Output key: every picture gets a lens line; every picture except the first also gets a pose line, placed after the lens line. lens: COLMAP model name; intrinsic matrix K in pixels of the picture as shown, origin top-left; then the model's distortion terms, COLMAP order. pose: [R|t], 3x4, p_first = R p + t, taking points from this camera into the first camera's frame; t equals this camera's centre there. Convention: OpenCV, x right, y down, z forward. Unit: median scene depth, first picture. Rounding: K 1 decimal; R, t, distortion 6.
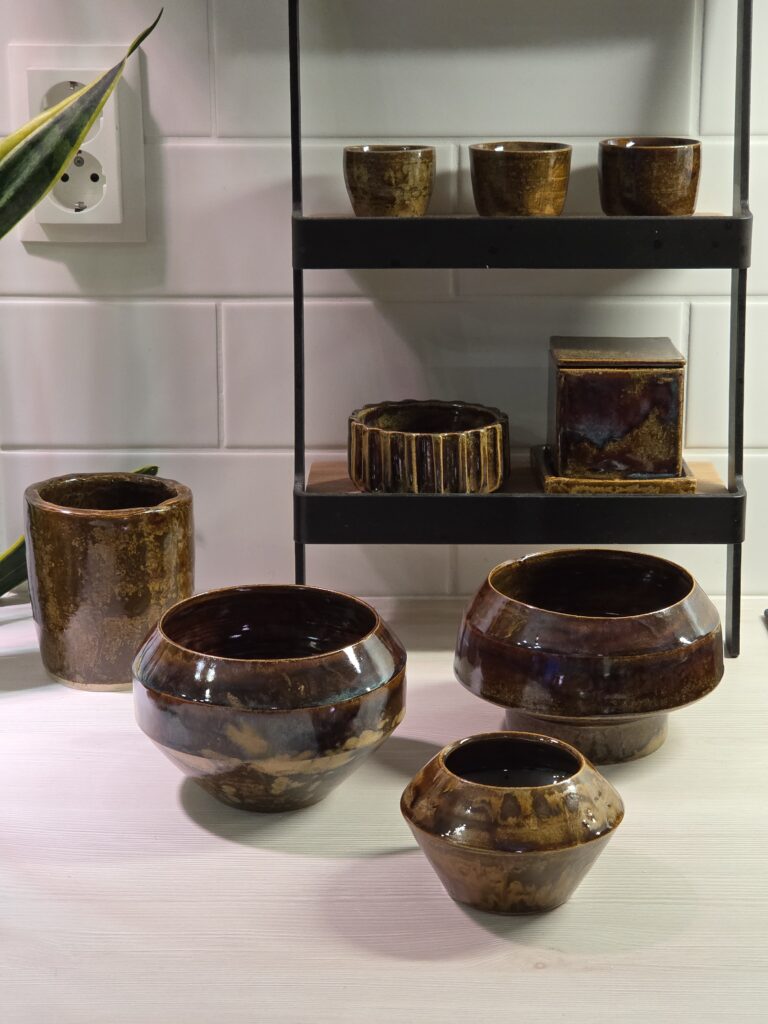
lens RADIAL K [[1957.6, 0, 384.0], [0, 1957.6, 512.0], [0, 0, 1]] dist [-0.581832, 6.810598]
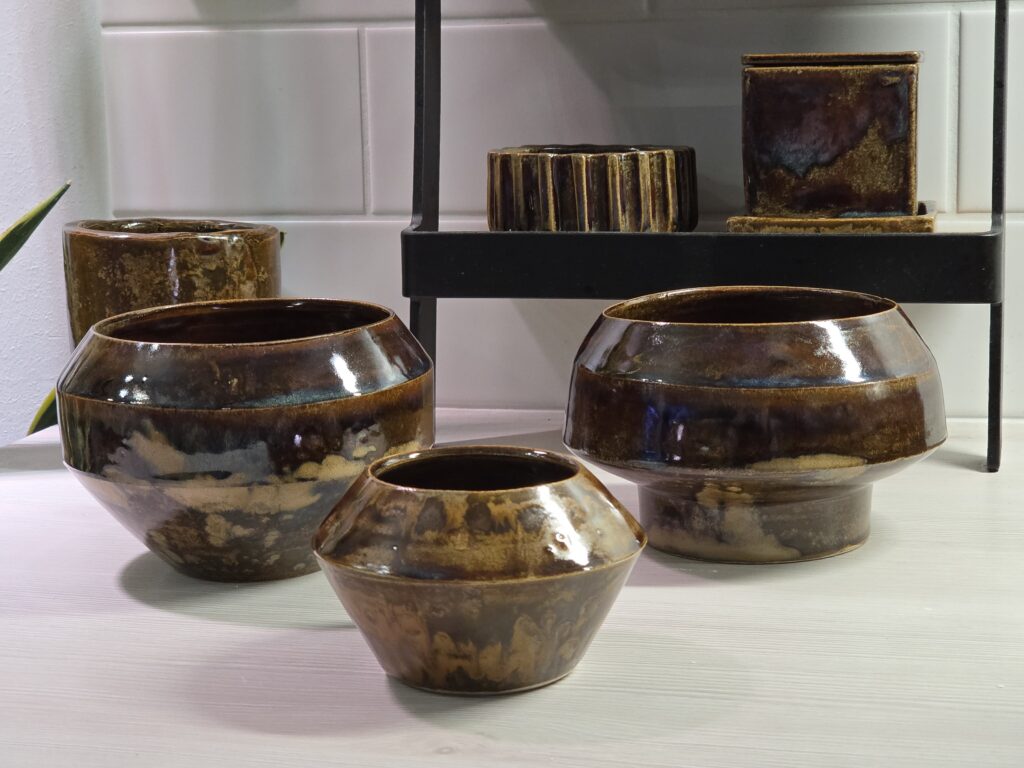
lens RADIAL K [[1955.3, 0, 512.0], [0, 1955.3, 417.4], [0, 0, 1]] dist [0.003778, -0.176637]
pose [[0.971663, 0.023973, -0.235152, 0.183596], [-0.045320, 0.995282, -0.085795, 0.129248], [0.231986, 0.094021, 0.968164, 0.261960]]
